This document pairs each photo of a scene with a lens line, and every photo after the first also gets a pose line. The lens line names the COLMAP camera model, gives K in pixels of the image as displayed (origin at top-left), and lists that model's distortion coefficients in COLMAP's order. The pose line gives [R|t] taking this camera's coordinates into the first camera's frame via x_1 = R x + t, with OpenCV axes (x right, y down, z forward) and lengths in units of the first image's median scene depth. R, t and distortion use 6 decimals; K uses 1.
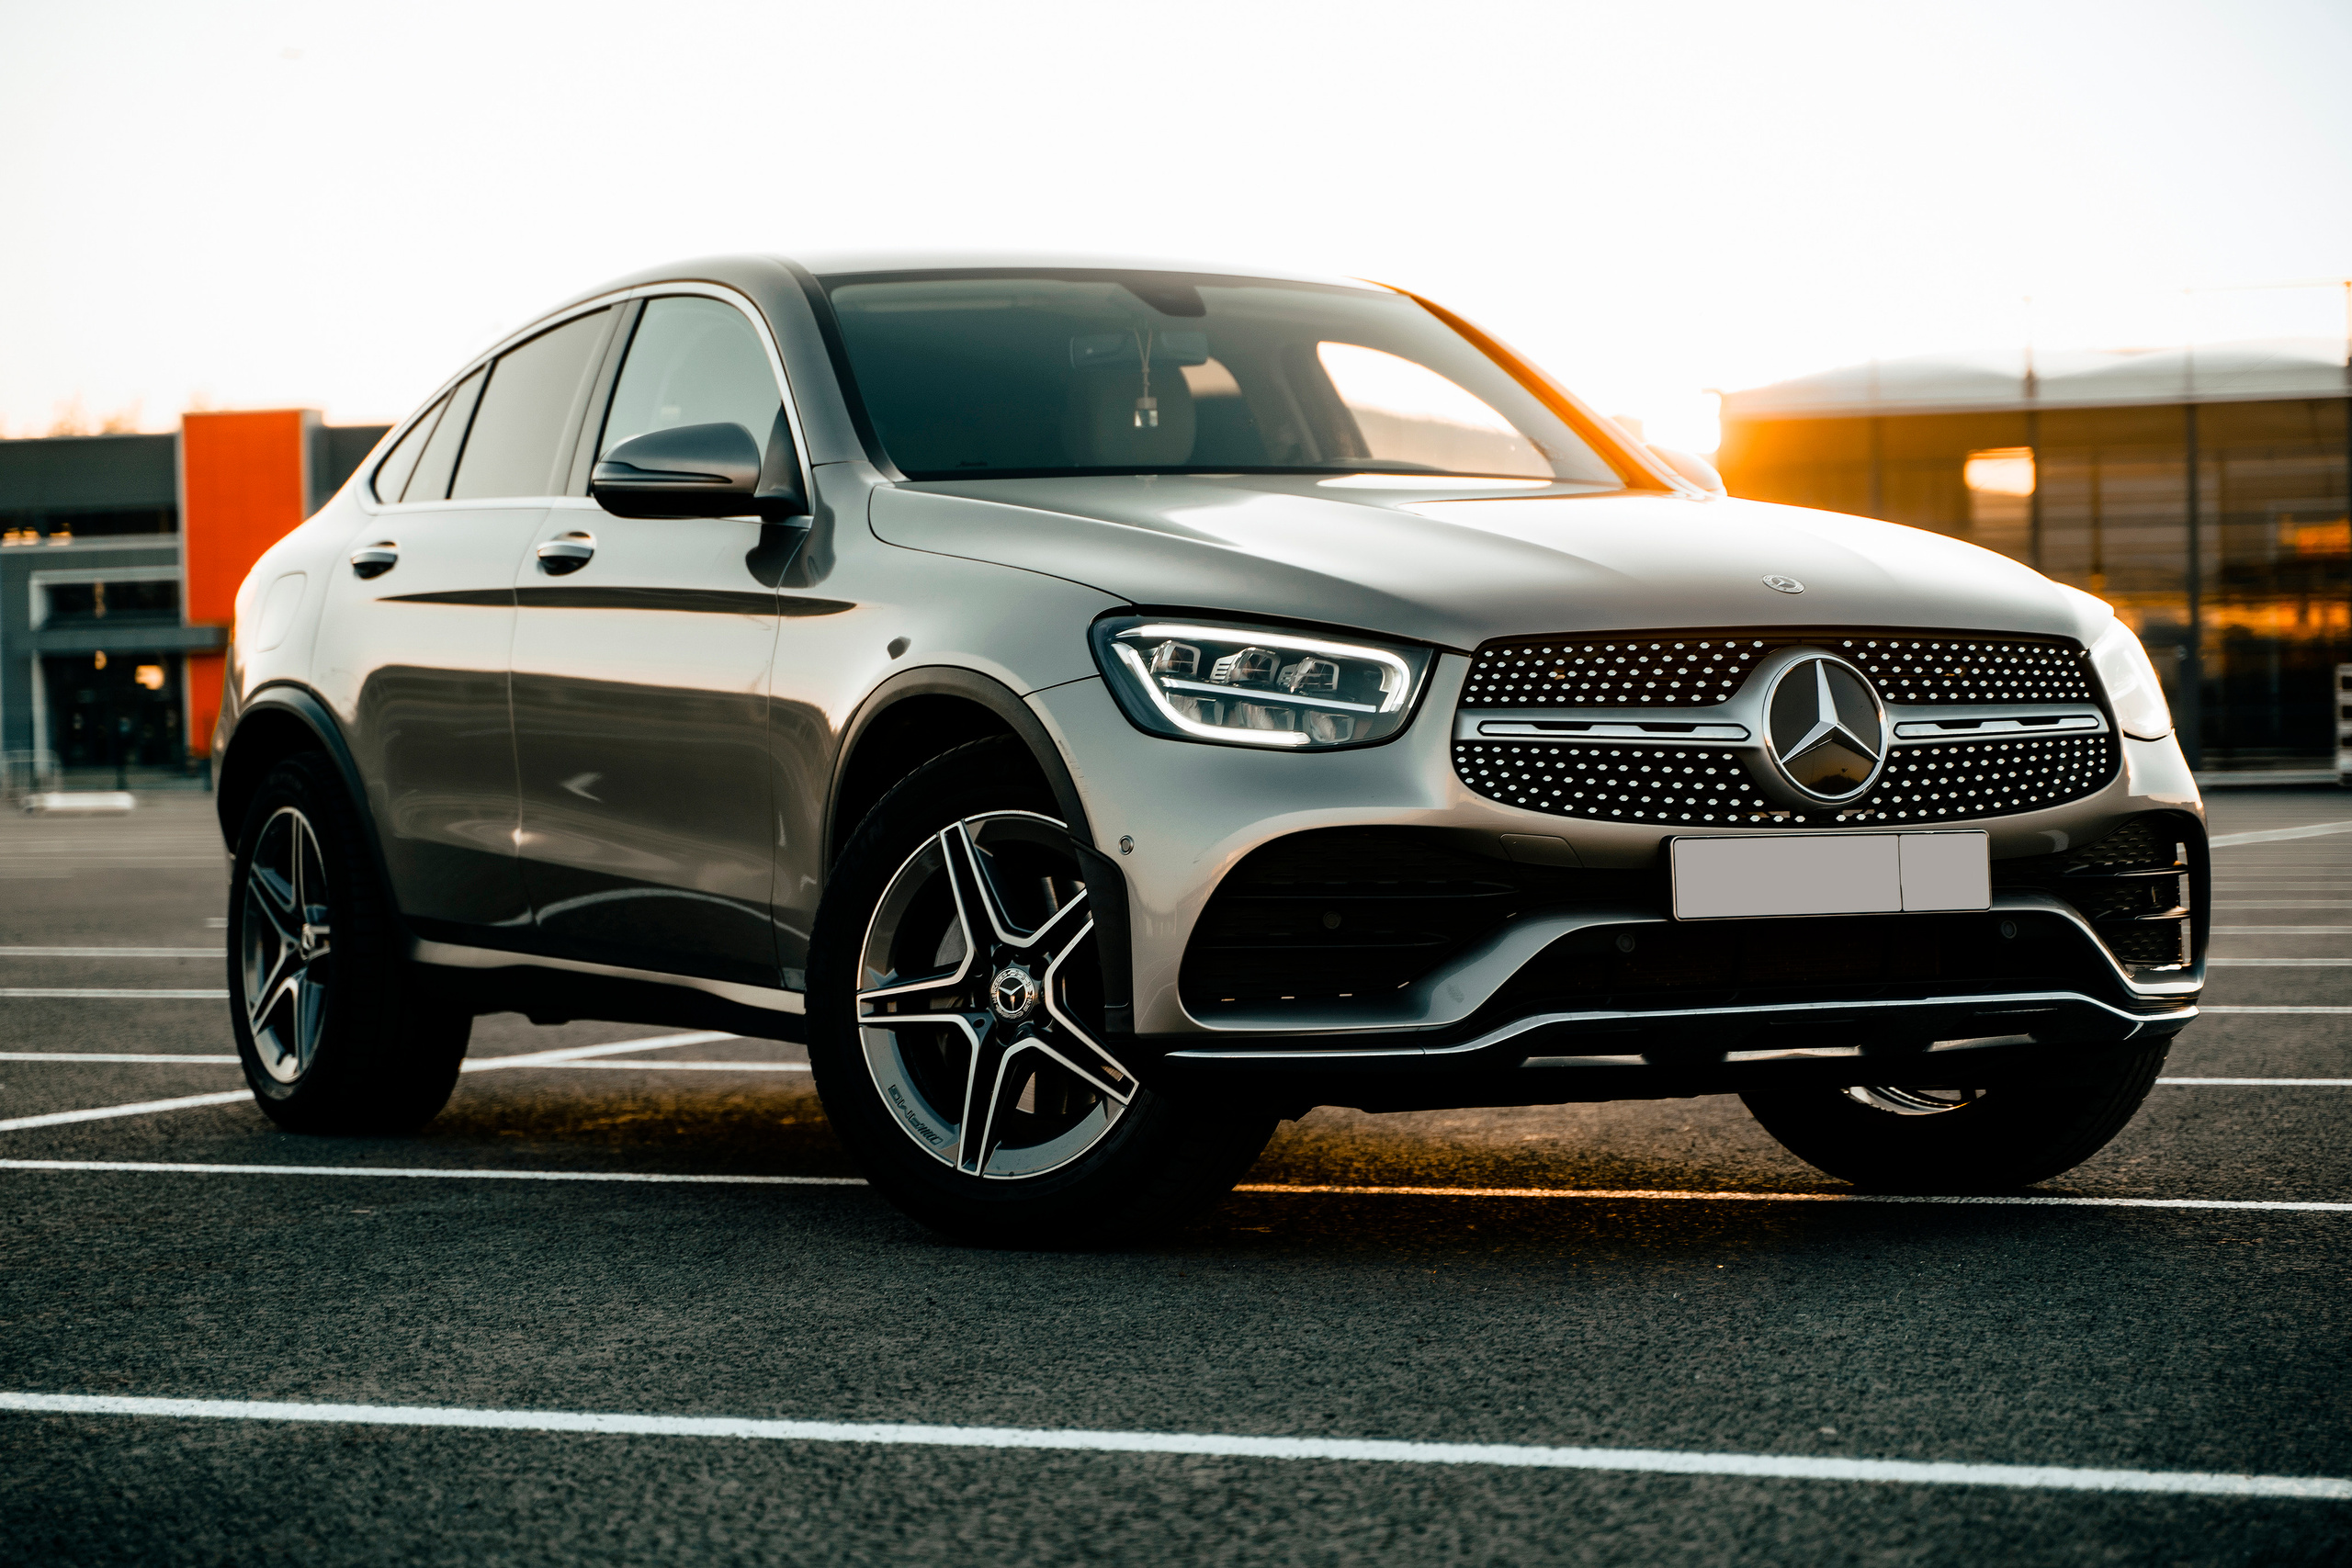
lens RADIAL K [[5202.2, 0, 1244.4], [0, 5202.2, 825.1], [0, 0, 1]] dist [0.007173, -0.064066]
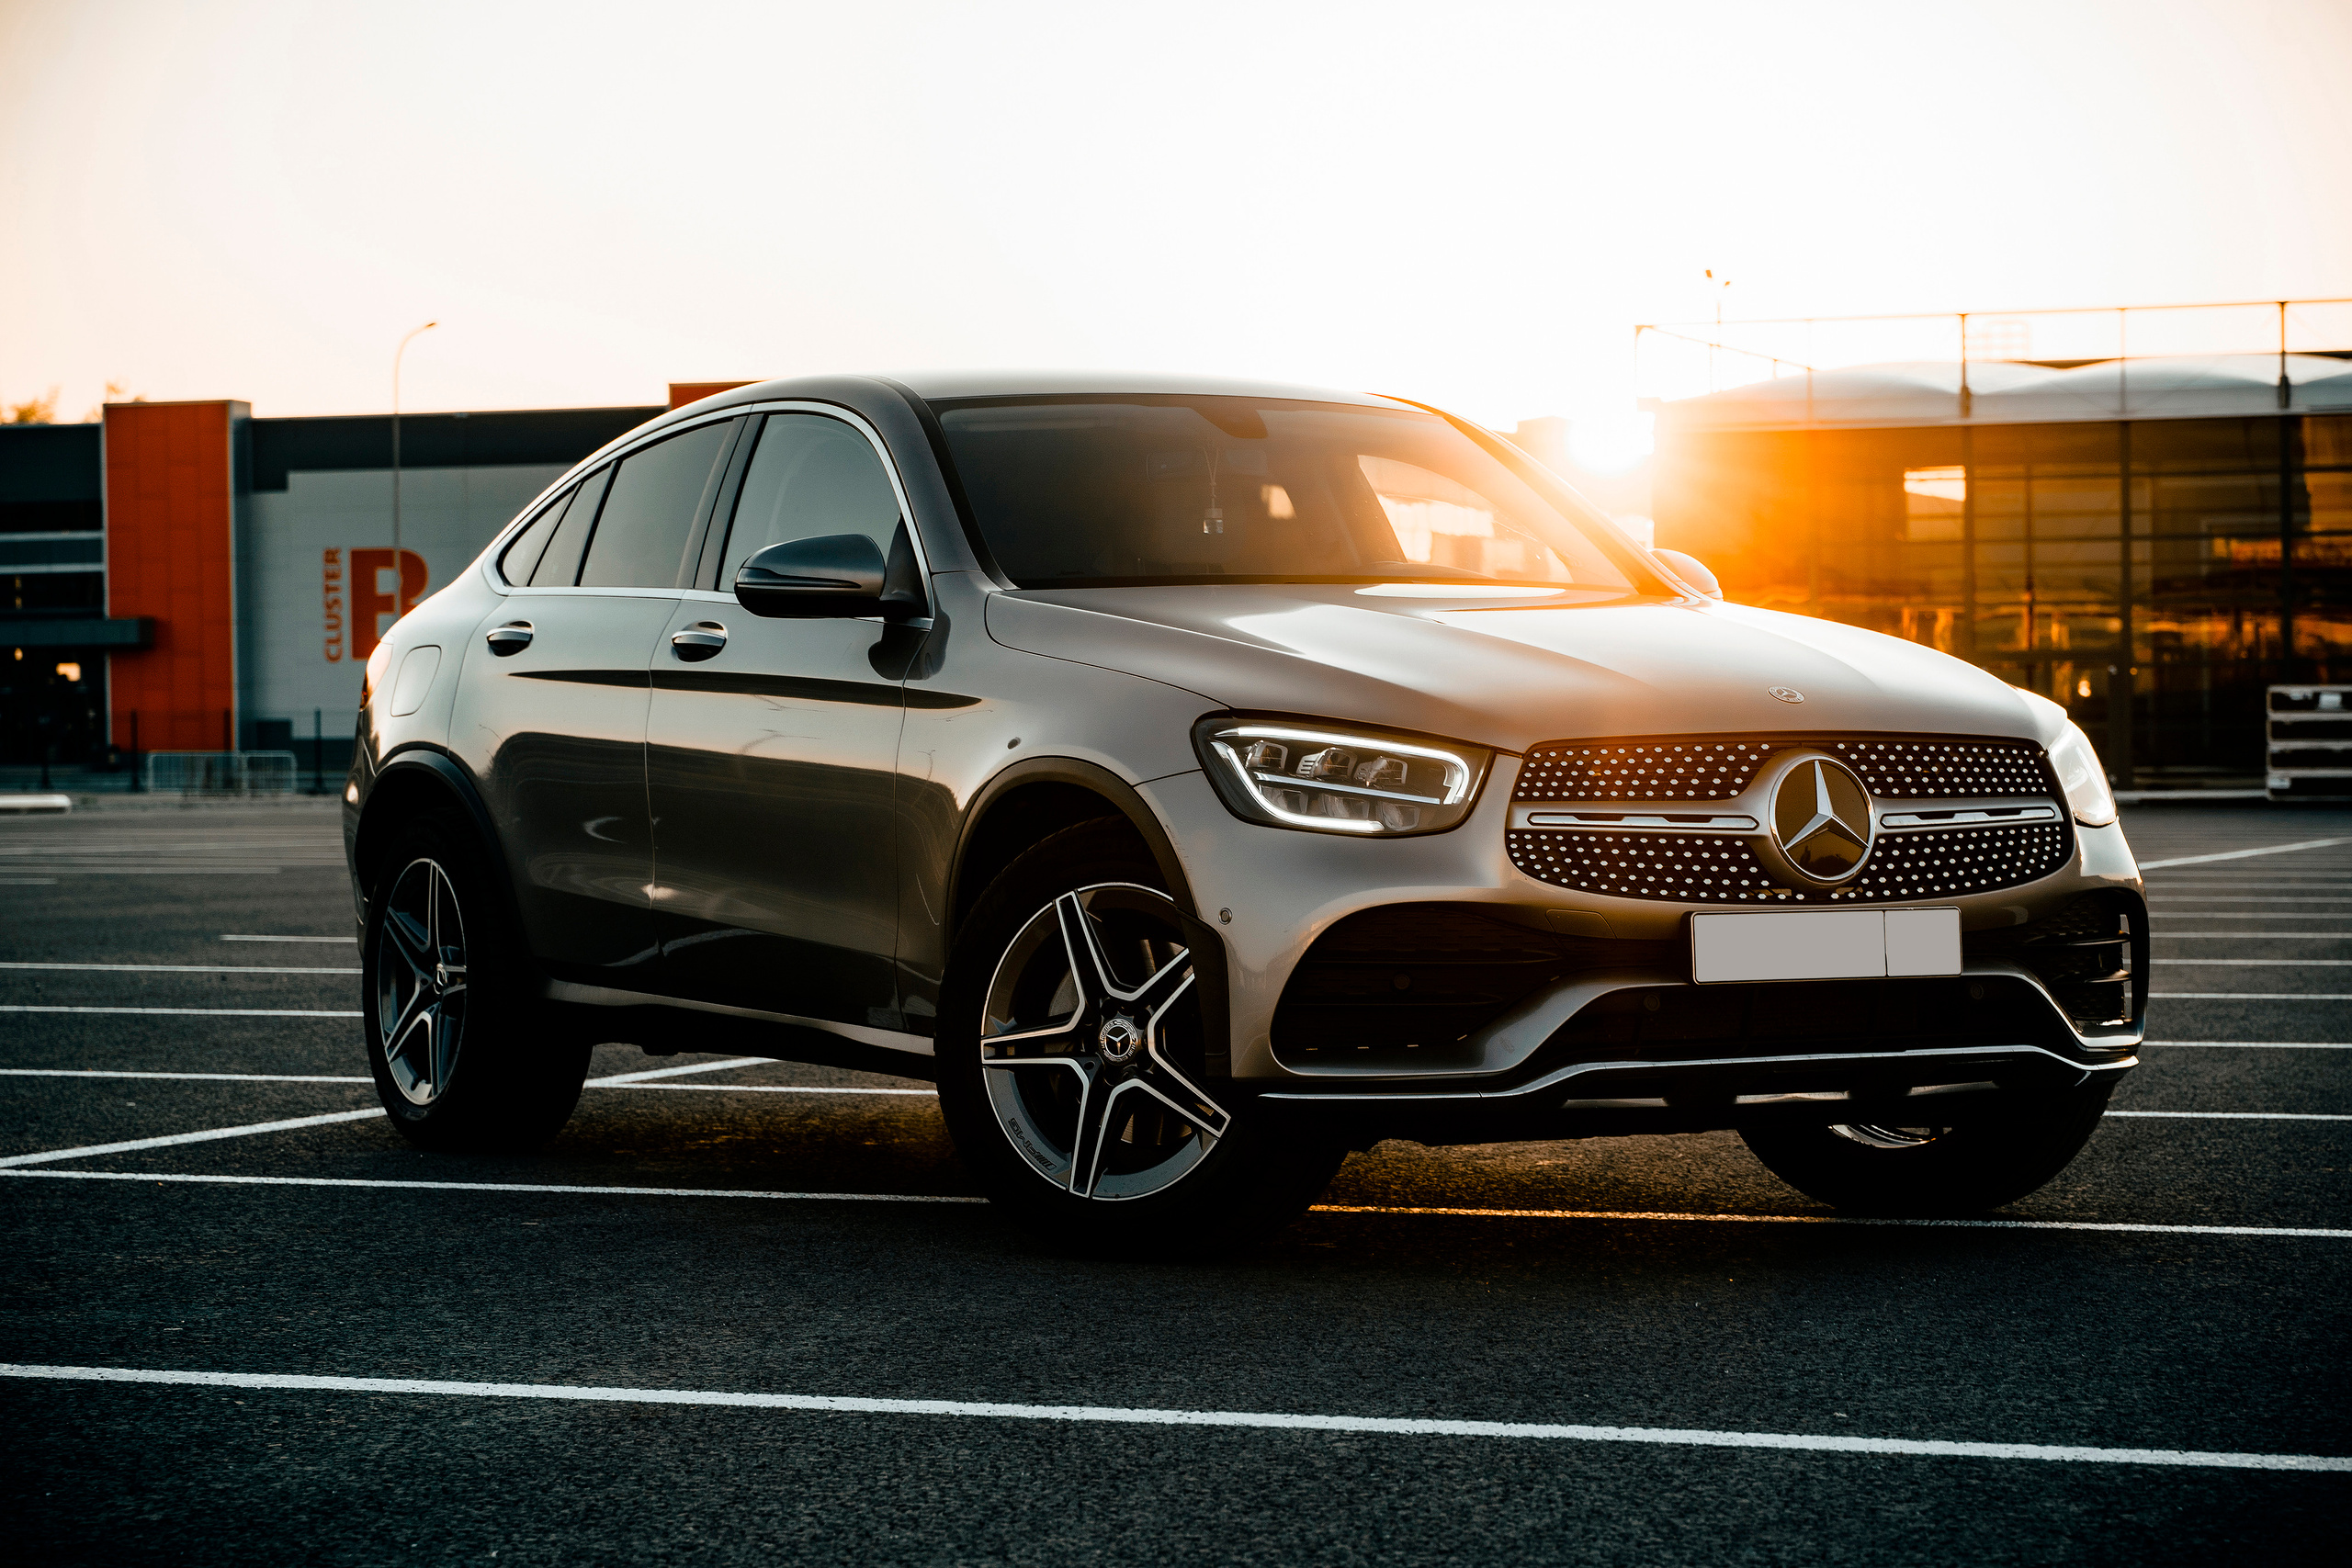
lens RADIAL K [[5266.2, 0, 1266.6], [0, 5266.2, 782.9], [0, 0, 1]] dist [0.001200, 0.078619]
pose [[0.999787, 0.007911, 0.019067, -0.035668], [-0.007751, 0.999934, -0.008471, -0.015815], [-0.019132, 0.008322, 0.999782, -0.179681]]
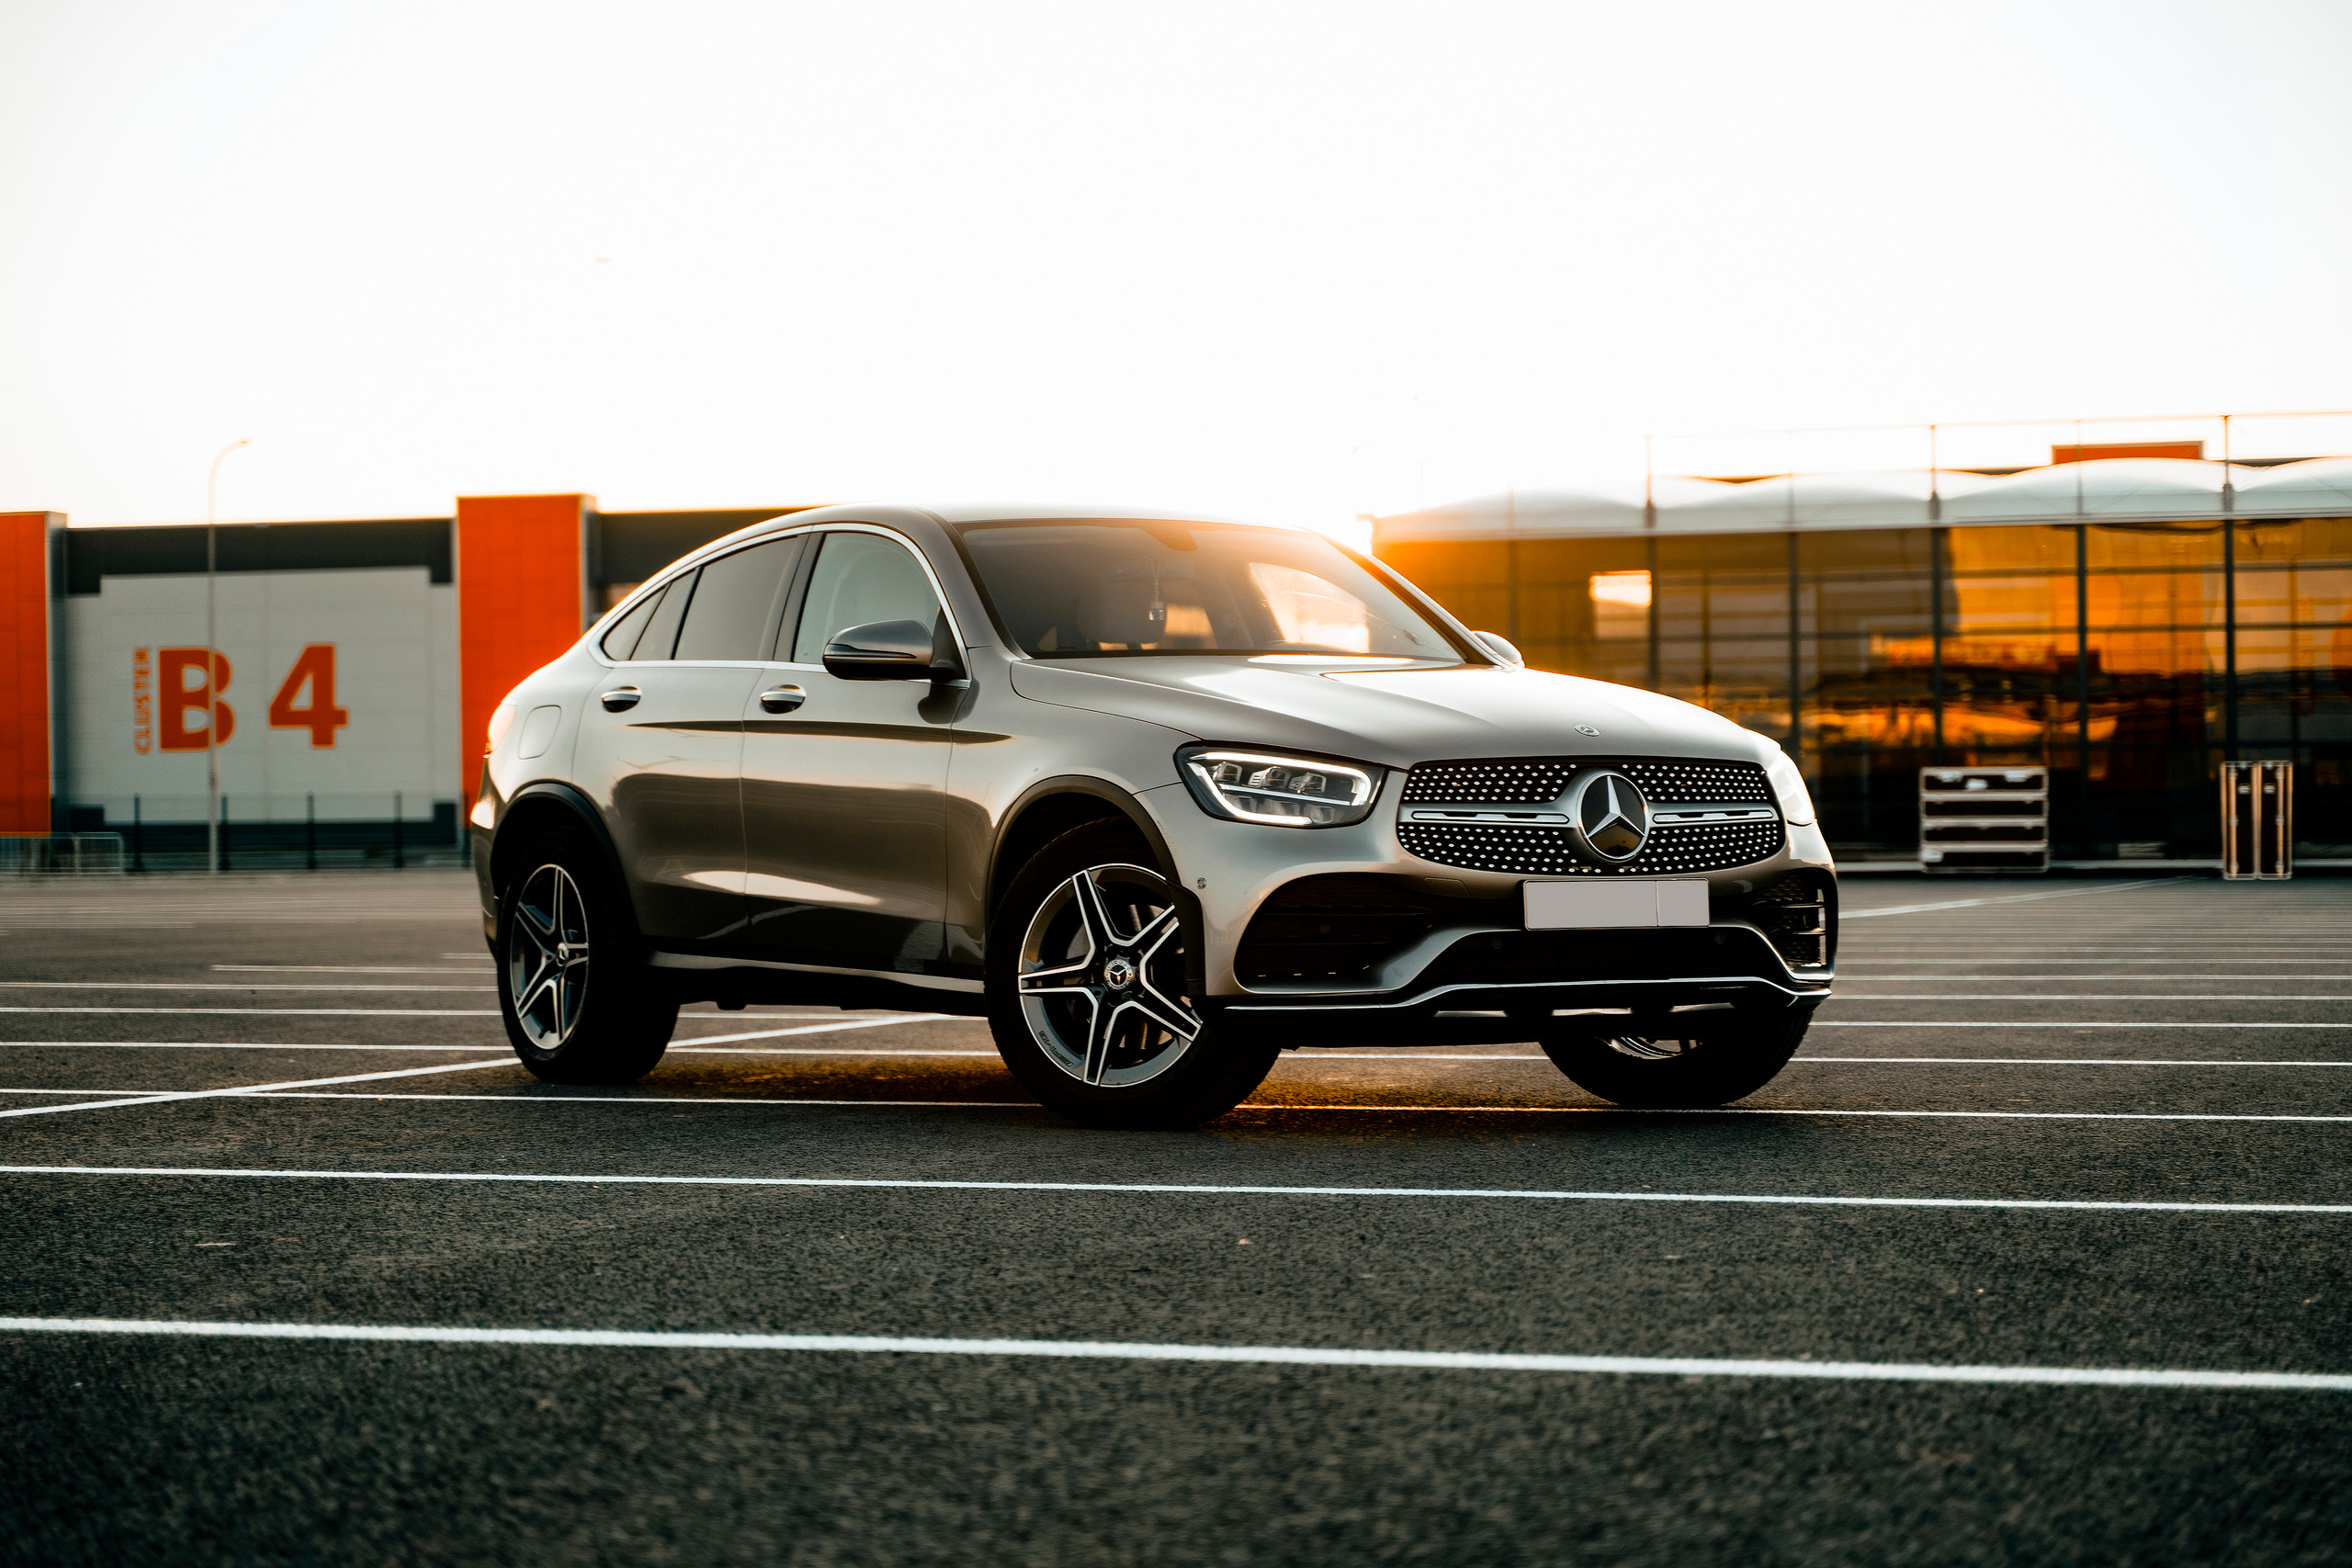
lens RADIAL K [[4917.1, 0, 1176.0], [0, 4917.1, 784.0], [0, 0, 1]] dist [0.005835, -0.047366]
pose [[0.998393, 0.006849, 0.056263, -0.118329], [-0.005407, 0.999654, -0.025741, 0.012402], [-0.056419, 0.025396, 0.998084, -0.575188]]
